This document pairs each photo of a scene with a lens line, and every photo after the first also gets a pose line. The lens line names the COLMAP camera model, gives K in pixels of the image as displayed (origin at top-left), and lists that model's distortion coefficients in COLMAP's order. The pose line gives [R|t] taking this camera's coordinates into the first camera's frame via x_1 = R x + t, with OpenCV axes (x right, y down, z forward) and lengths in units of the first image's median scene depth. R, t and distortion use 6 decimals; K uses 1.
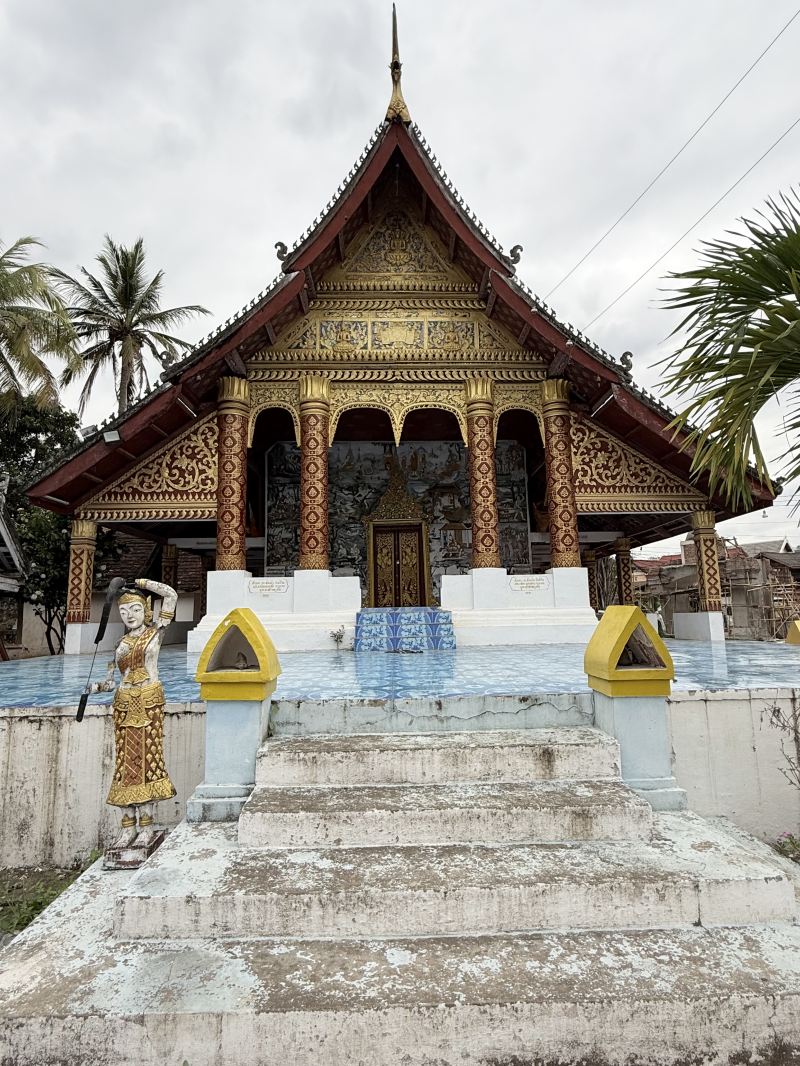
lens RADIAL K [[574.4, 0, 400.0], [0, 574.4, 533.0], [0, 0, 1]] dist [0.001663, 0.000059]
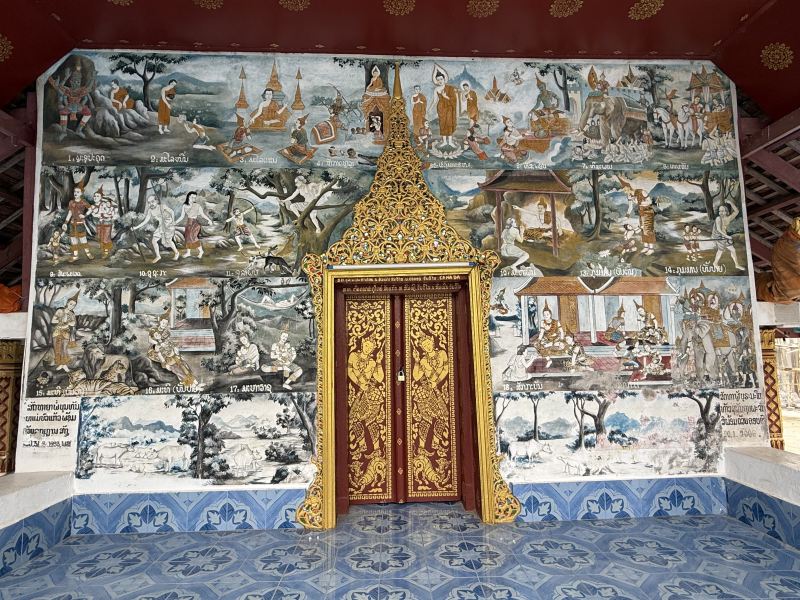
lens RADIAL K [[479.0, 0, 400.0], [0, 479.0, 300.0], [0, 0, 1]] dist [-0.005457, -0.000794]
pose [[0.999839, 0.004996, 0.017220, -0.010742], [-0.005708, 0.999119, 0.041565, -0.014125], [-0.016997, -0.041657, 0.998987, 0.696485]]
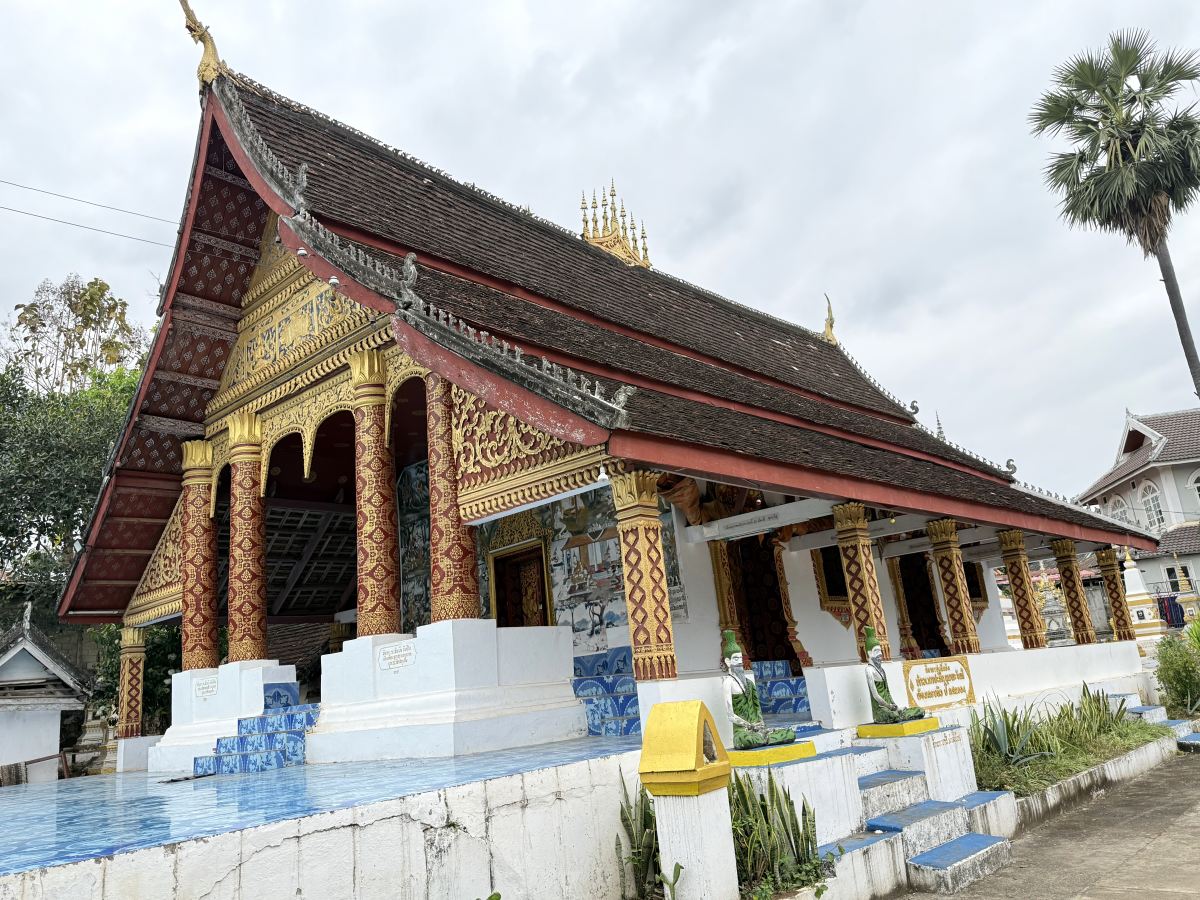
lens RADIAL K [[876.5, 0, 600.0], [0, 876.5, 450.0], [0, 0, 1]] dist [0.098370, -0.002113]
pose [[0.716603, -0.233818, -0.657122, 0.760765], [0.183482, 0.972147, -0.145821, 0.036388], [0.672915, -0.016074, 0.739545, 0.312942]]
